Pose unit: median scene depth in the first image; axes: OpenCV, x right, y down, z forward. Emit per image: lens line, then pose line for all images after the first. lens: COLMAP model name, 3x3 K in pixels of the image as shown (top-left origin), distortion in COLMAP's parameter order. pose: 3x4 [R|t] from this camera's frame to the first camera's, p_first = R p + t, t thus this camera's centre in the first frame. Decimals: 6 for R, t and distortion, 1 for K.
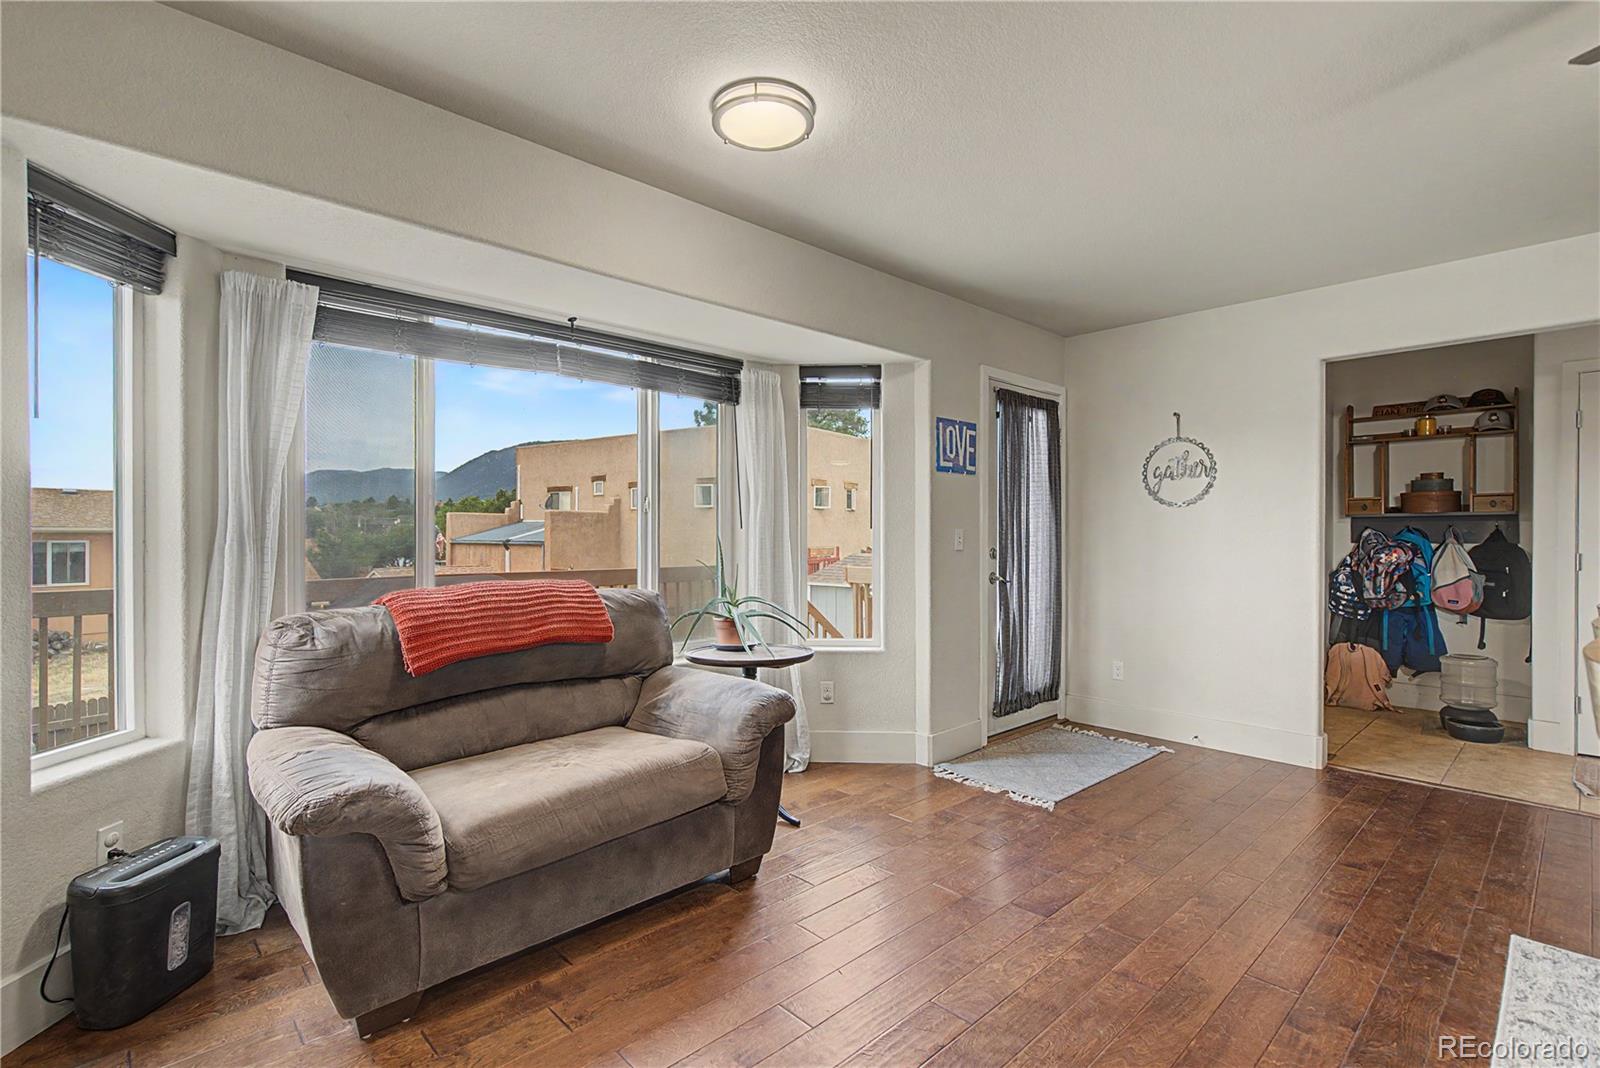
lens RADIAL K [[738.5, 0, 798.3], [0, 738.5, 528.6], [0, 0, 1]] dist [-0.004511, 0.002432]
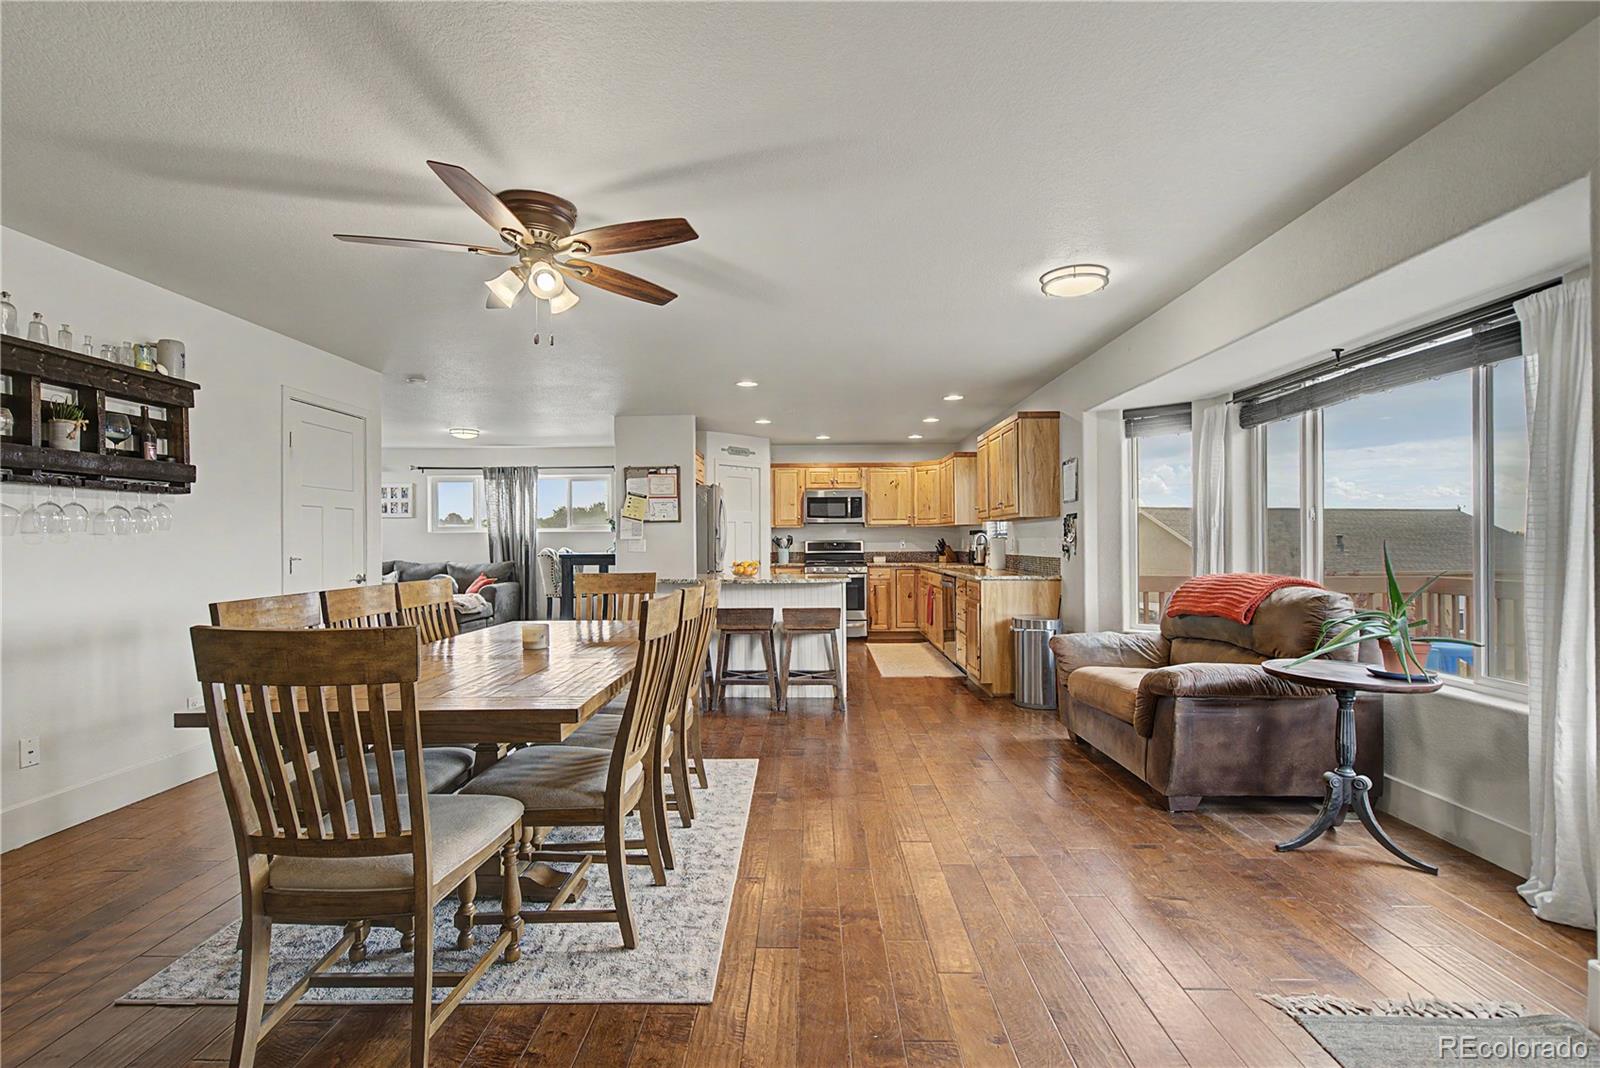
lens RADIAL K [[738.5, 0, 808.8], [0, 738.5, 542.7], [0, 0, 1]] dist [-0.004511, 0.002432]
pose [[-0.685614, 0.002852, -0.727959, 0.868075], [0.007794, 0.999964, -0.003424, 0.006151], [0.727923, -0.008021, -0.685612, 0.963710]]
